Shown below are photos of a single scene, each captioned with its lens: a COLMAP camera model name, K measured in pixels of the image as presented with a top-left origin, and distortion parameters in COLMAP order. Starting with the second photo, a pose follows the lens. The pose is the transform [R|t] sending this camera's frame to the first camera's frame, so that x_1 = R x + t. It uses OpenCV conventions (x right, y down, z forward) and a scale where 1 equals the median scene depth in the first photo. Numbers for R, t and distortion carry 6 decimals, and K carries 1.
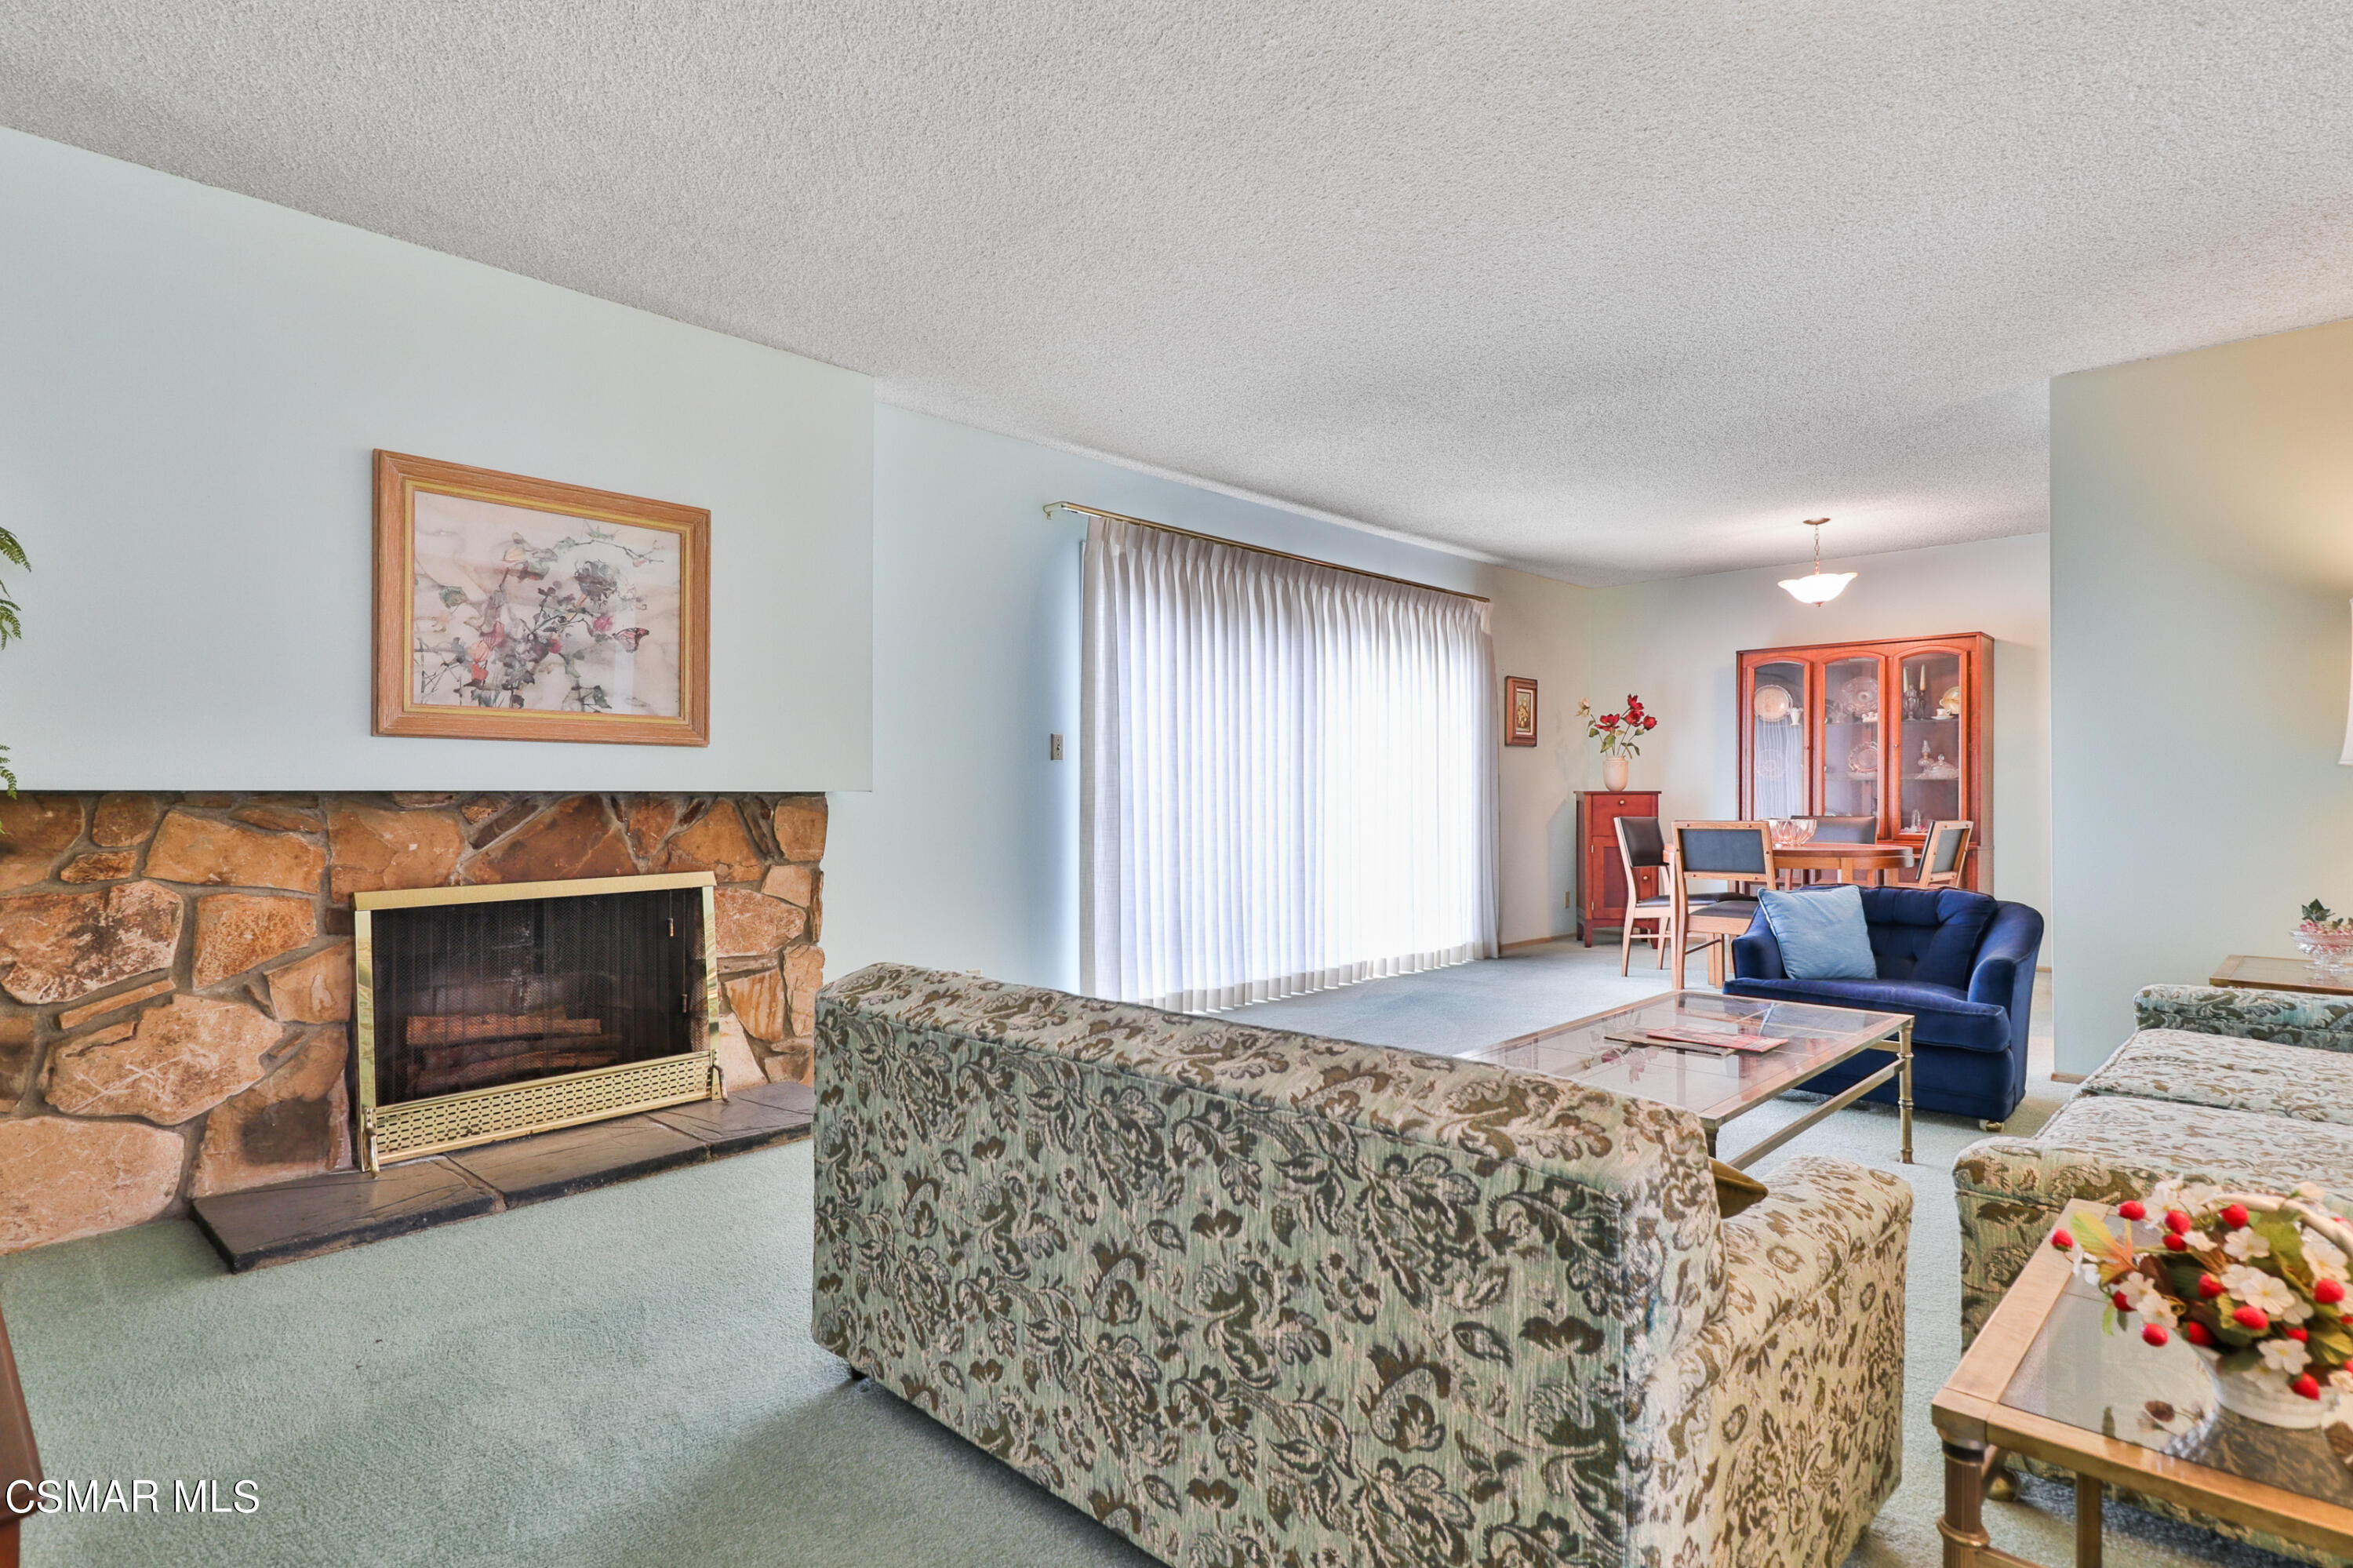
lens RADIAL K [[1191.9, 0, 1185.5], [0, 1191.9, 790.6], [0, 0, 1]] dist [0.014137, -0.002184]
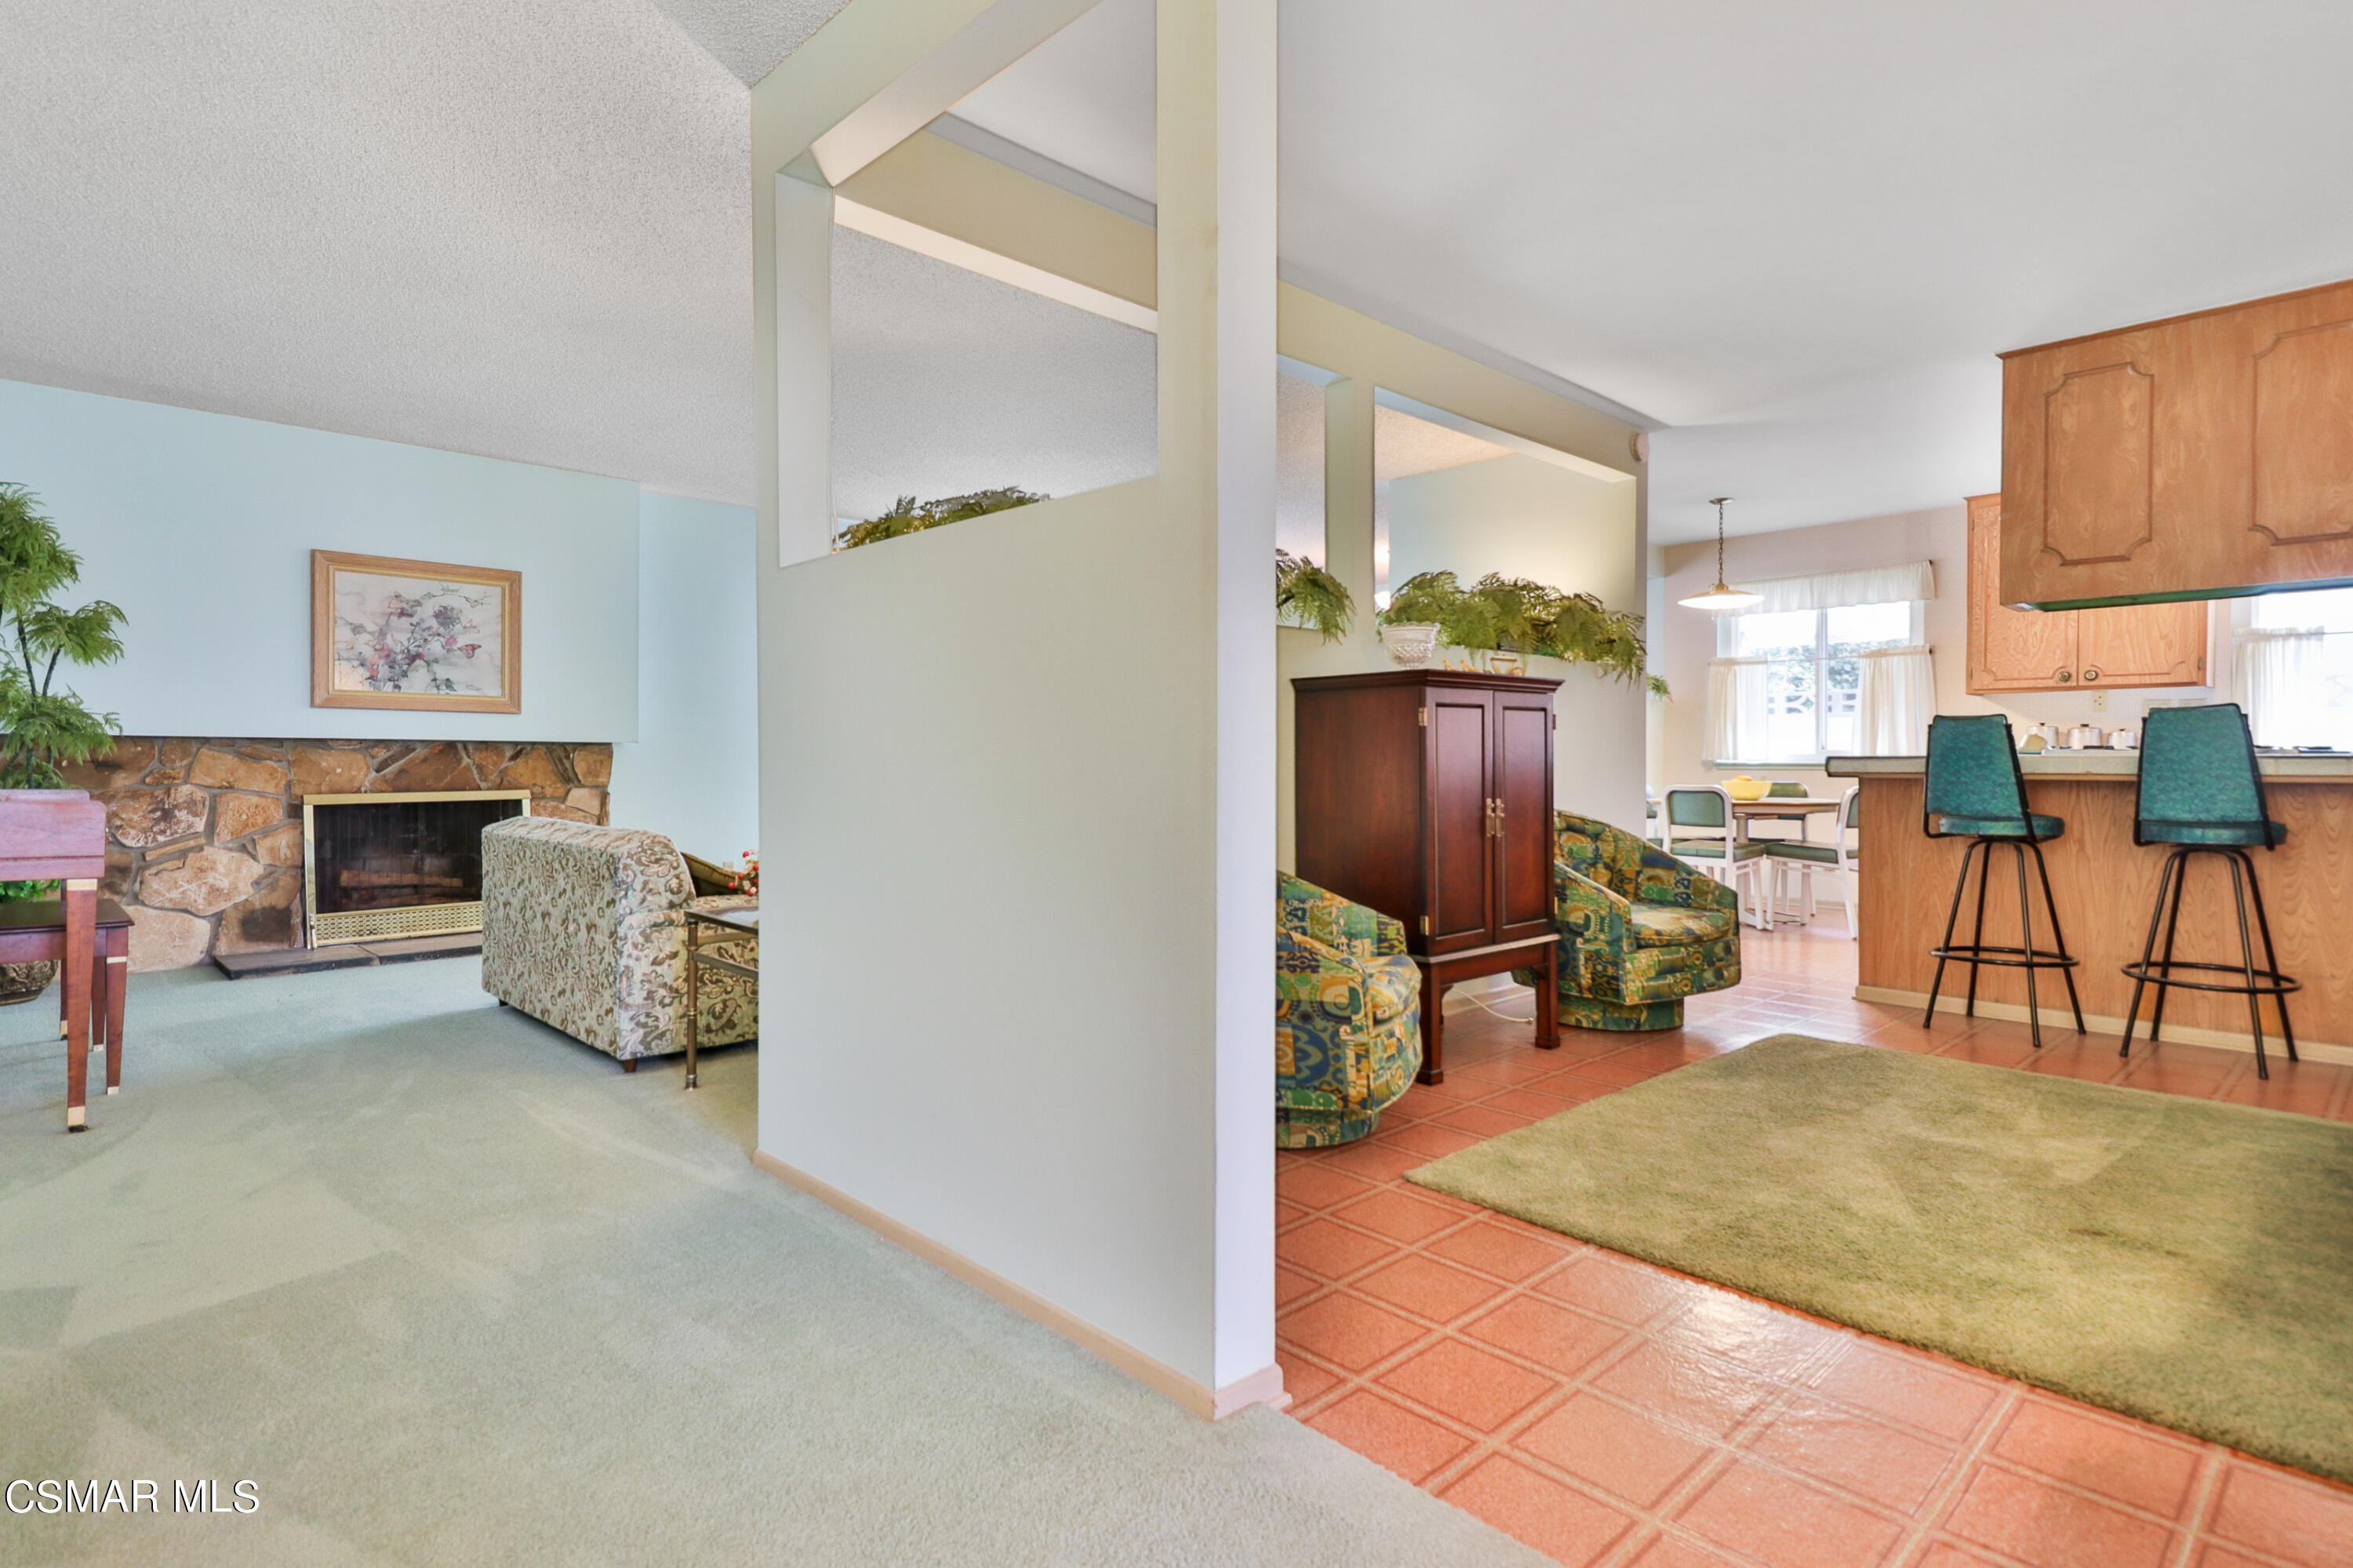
lens RADIAL K [[1195.5, 0, 1189.2], [0, 1195.5, 775.4], [0, 0, 1]] dist [0.033373, -0.014056]
pose [[0.998967, 0.005952, -0.045042, 0.707252], [-0.005355, 0.999896, 0.013358, 0.024620], [0.045117, -0.013103, 0.998896, -0.745631]]
